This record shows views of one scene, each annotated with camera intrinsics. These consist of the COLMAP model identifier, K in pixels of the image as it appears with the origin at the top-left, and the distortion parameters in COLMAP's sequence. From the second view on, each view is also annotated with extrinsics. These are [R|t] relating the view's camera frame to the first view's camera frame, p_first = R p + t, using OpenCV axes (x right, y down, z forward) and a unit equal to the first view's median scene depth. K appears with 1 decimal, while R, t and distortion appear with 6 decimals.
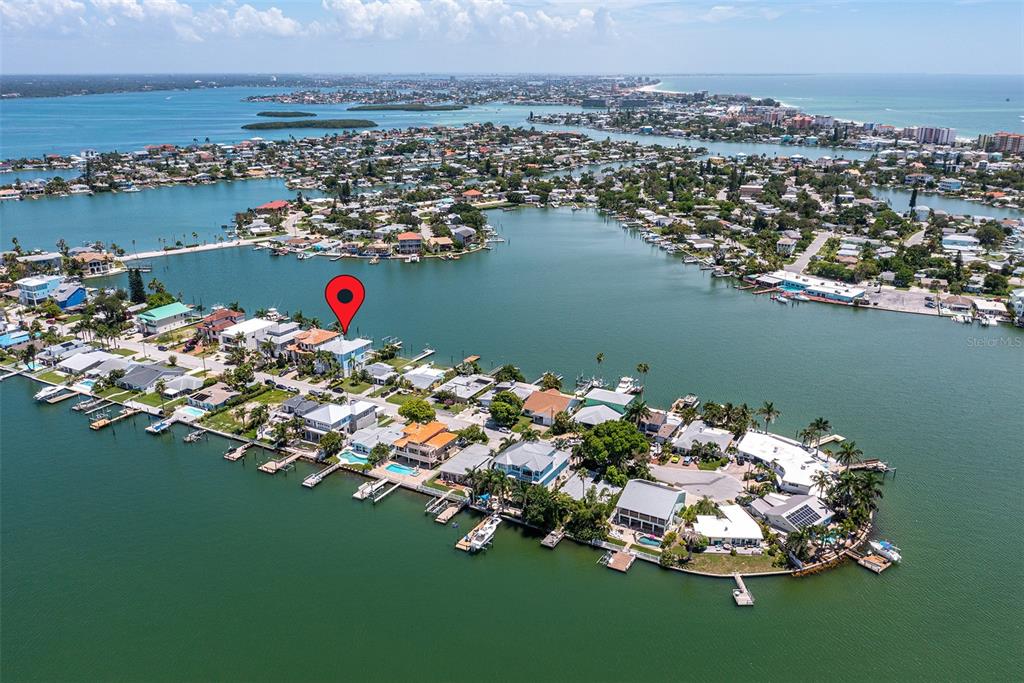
lens RADIAL K [[810.8, 0, 512.0], [0, 810.8, 341.5], [0, 0, 1]] dist [-0.016914, 0.004921]
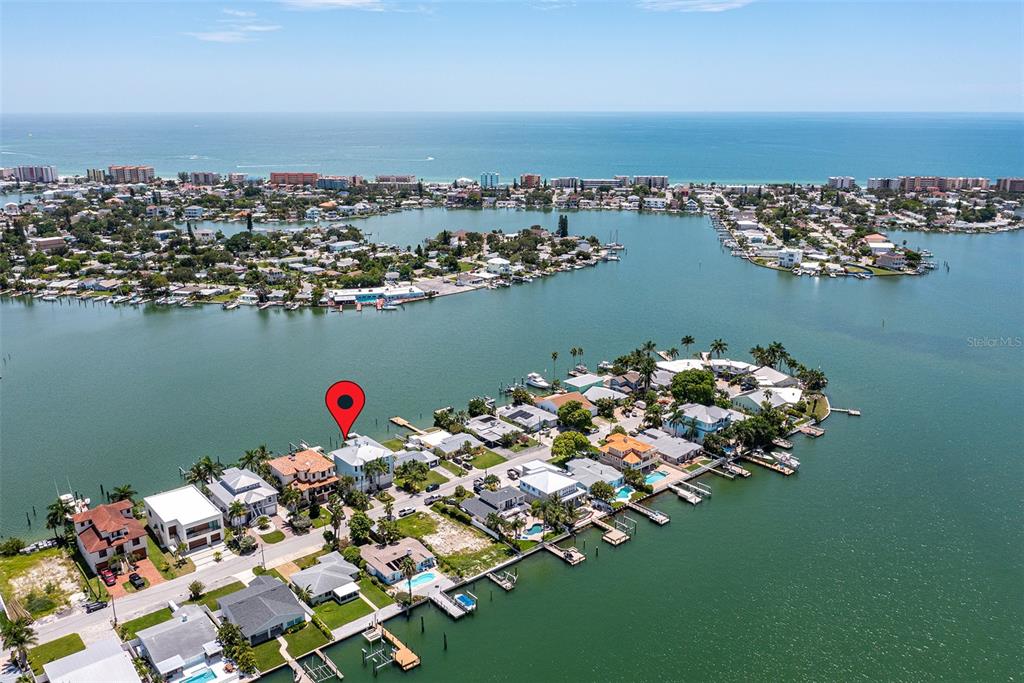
lens RADIAL K [[810.8, 0, 512.0], [0, 810.8, 341.5], [0, 0, 1]] dist [-0.016914, 0.004921]
pose [[0.344603, -0.256742, 0.902957, -0.768838], [0.295722, 0.942590, 0.155152, -0.158958], [-0.890953, 0.213559, 0.400744, 0.482533]]
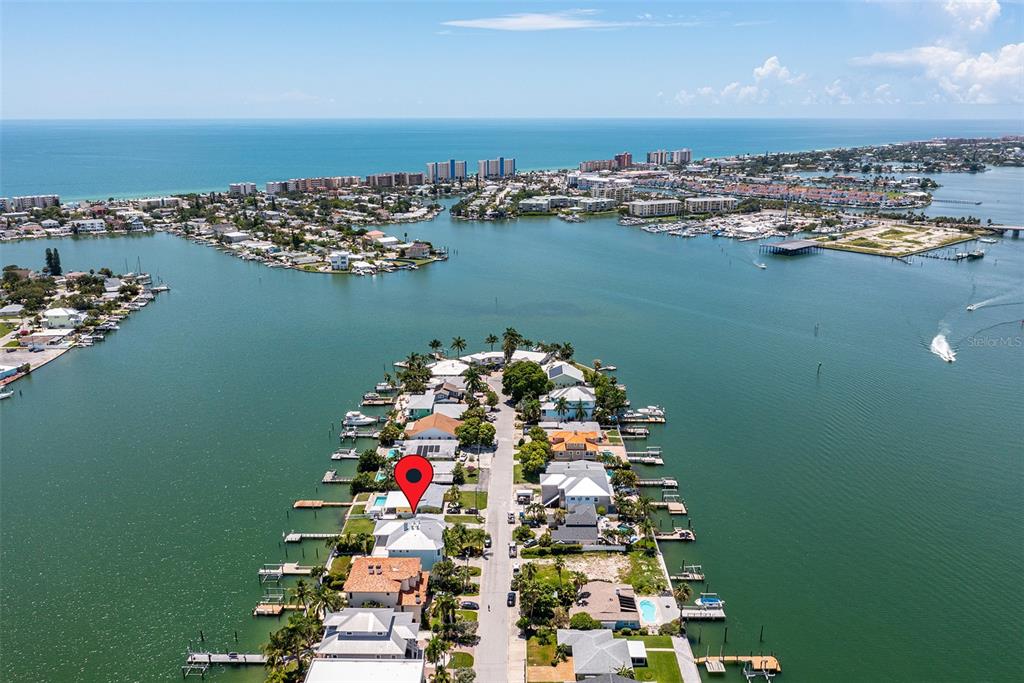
lens RADIAL K [[810.8, 0, 512.0], [0, 810.8, 341.5], [0, 0, 1]] dist [-0.016914, 0.004921]
pose [[-0.480729, -0.232987, 0.845350, -0.694042], [0.276953, 0.874363, 0.398480, -0.333414], [-0.831984, 0.425683, -0.355805, 0.999710]]
